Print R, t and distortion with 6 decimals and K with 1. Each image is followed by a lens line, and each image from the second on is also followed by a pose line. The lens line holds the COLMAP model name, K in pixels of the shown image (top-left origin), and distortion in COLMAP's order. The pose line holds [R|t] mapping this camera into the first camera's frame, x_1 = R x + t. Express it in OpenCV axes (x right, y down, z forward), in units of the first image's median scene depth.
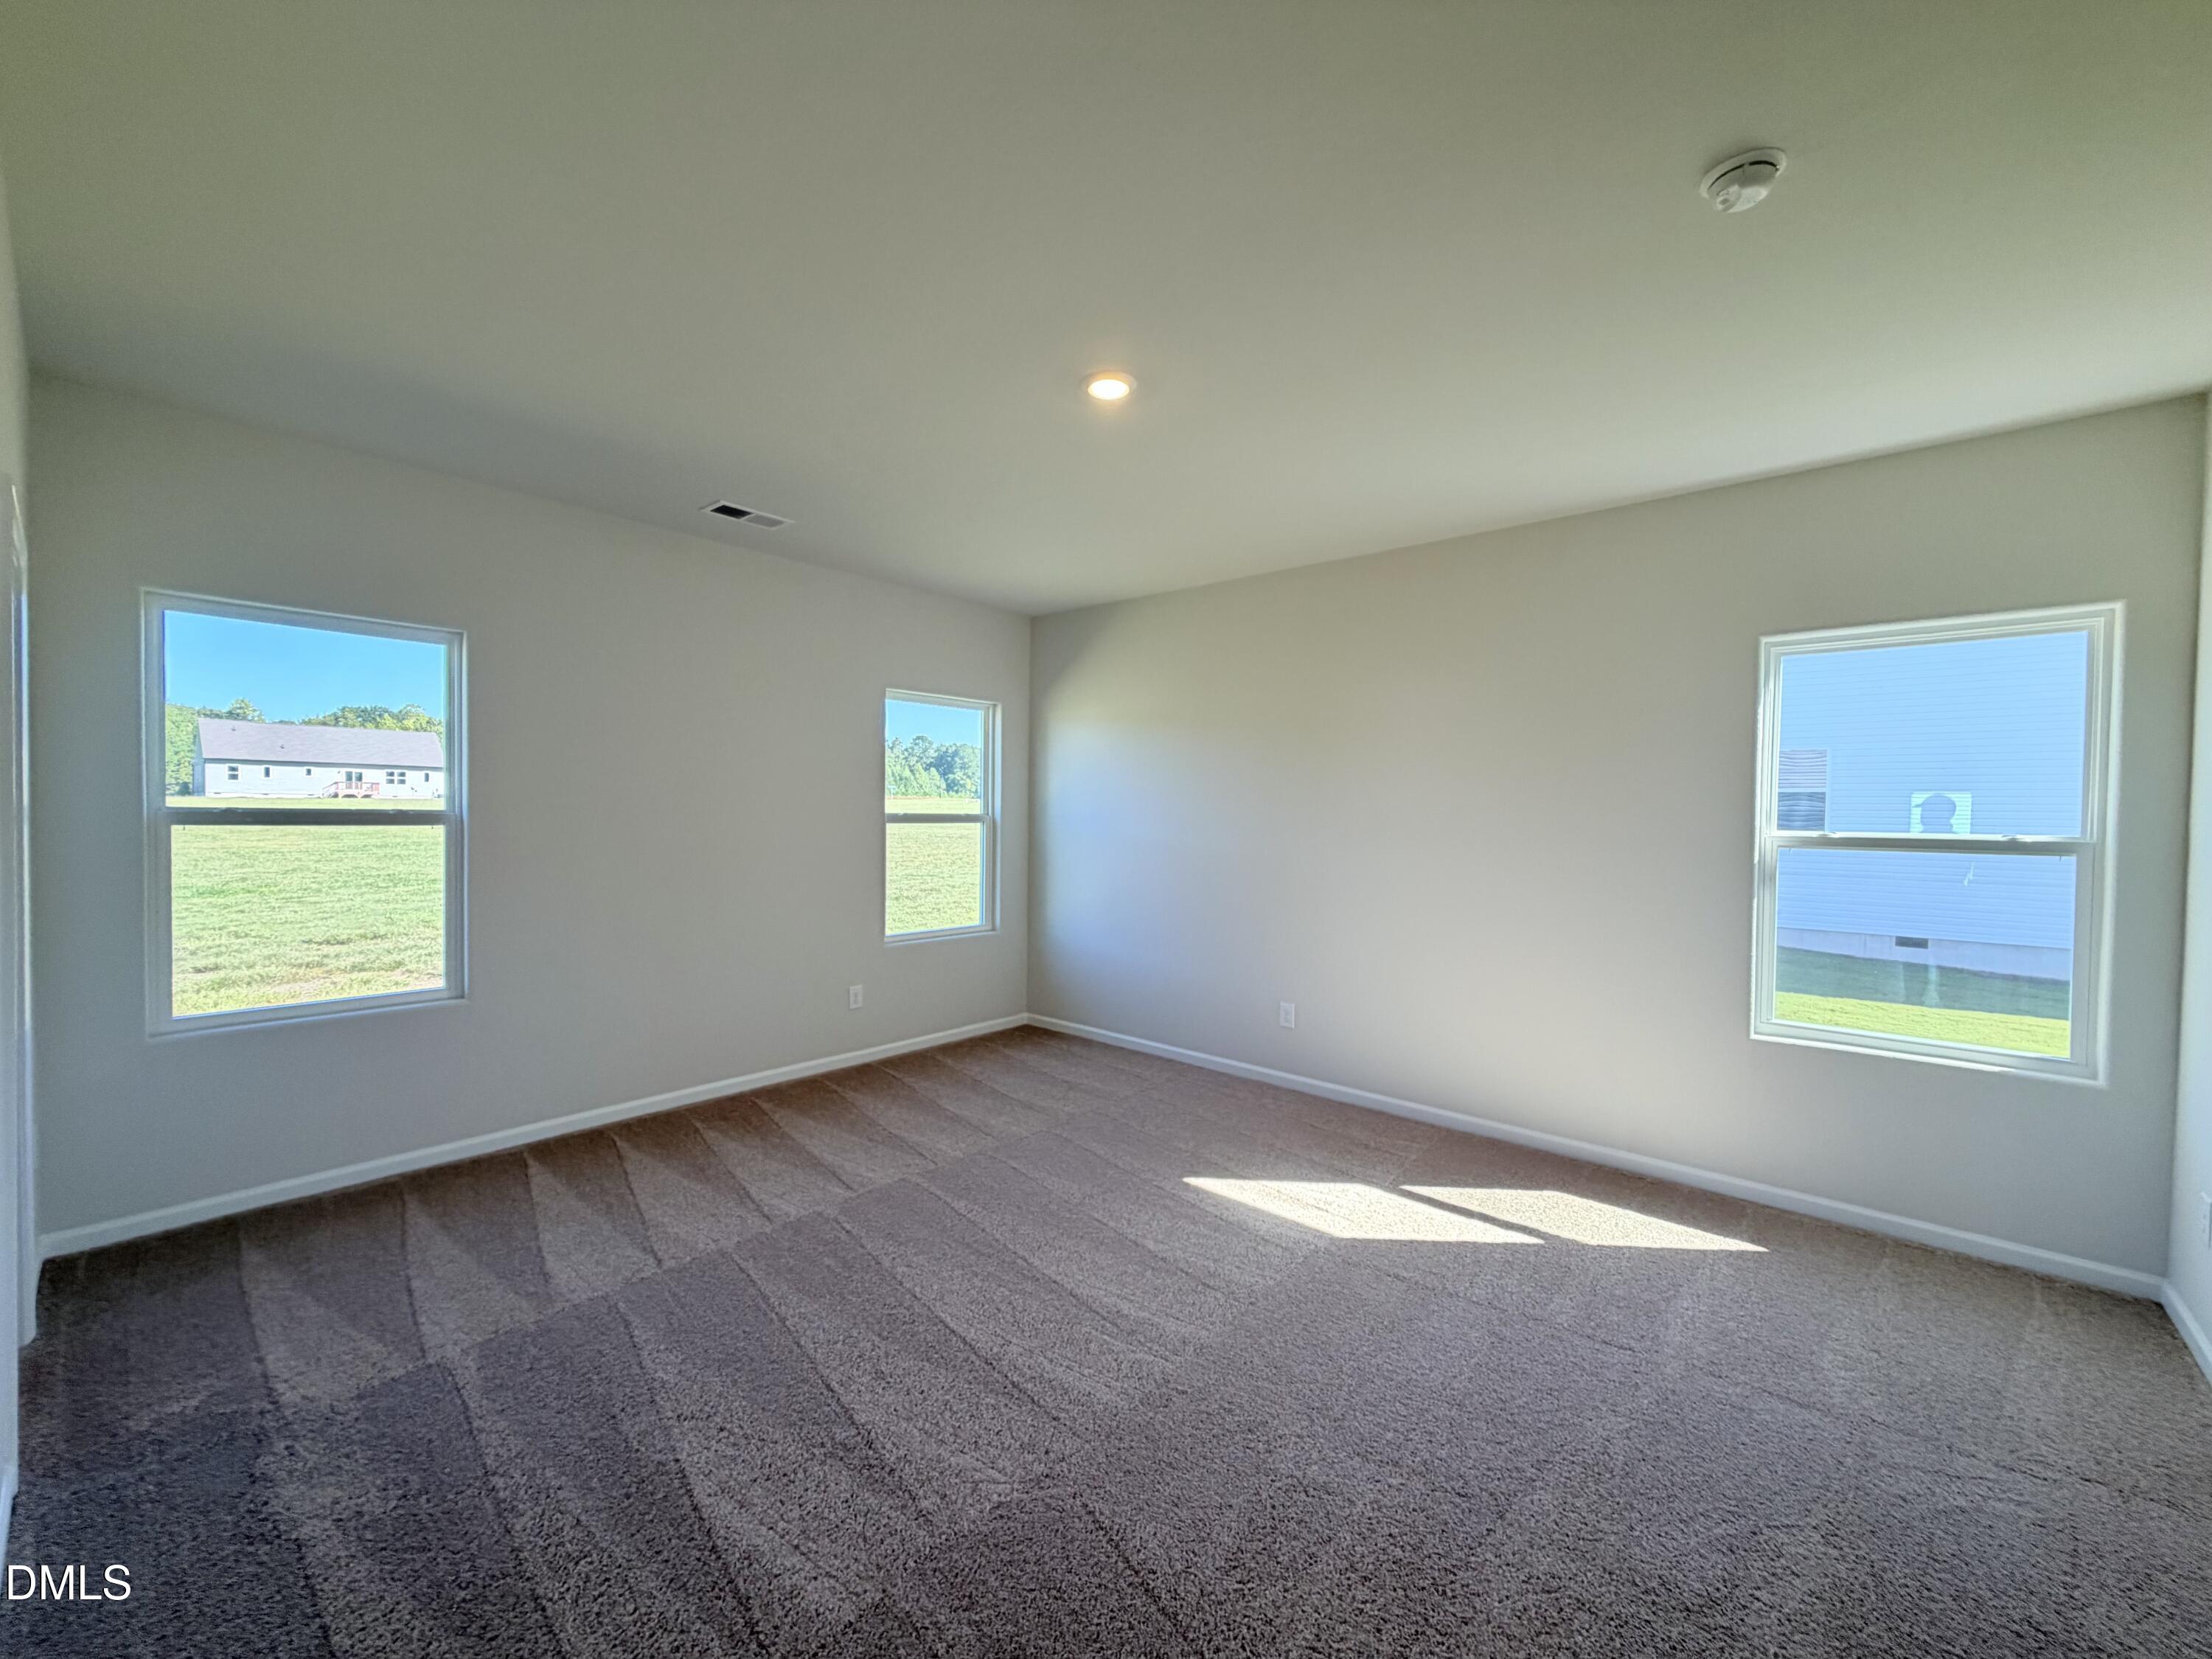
lens RADIAL K [[878.9, 0, 1096.1], [0, 878.9, 832.0], [0, 0, 1]] dist [-0.000082, -0.000025]
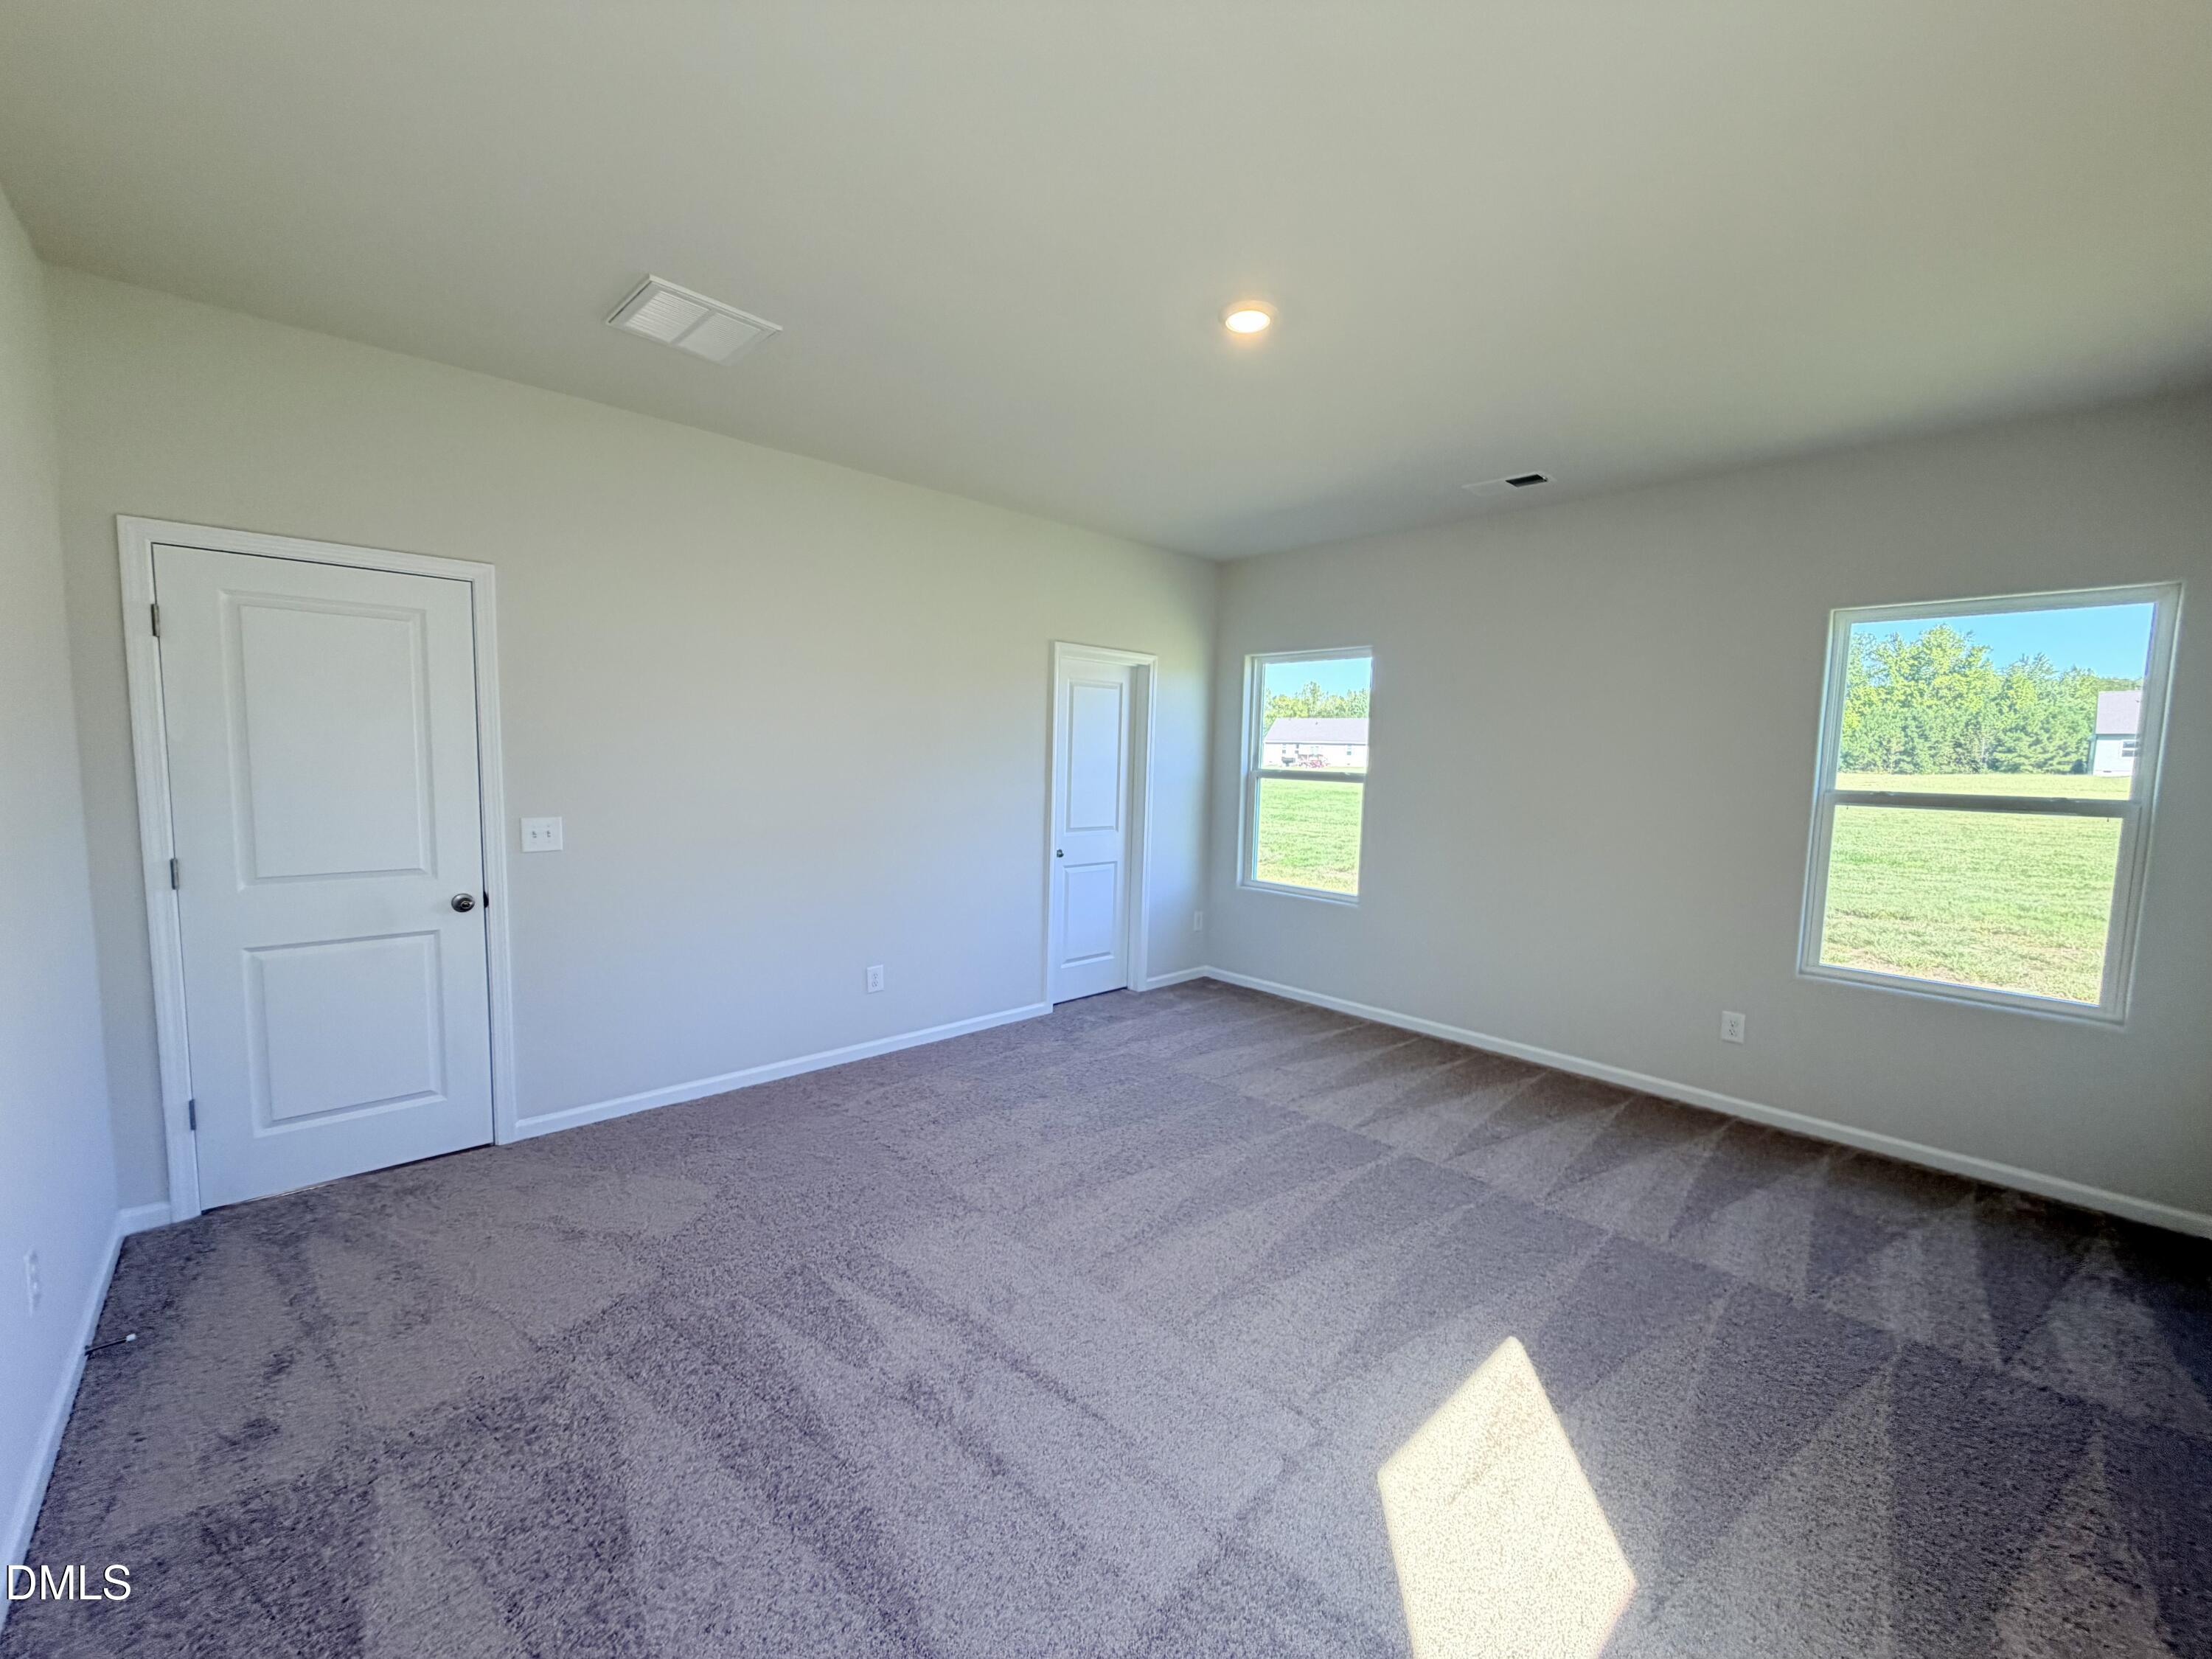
lens RADIAL K [[878.9, 0, 1096.1], [0, 878.9, 832.0], [0, 0, 1]] dist [-0.000082, -0.000025]
pose [[-0.099564, 0.073578, -0.992307, 0.715006], [-0.049151, 0.995681, 0.078760, -0.020344], [0.993816, 0.056614, -0.095518, 0.683811]]
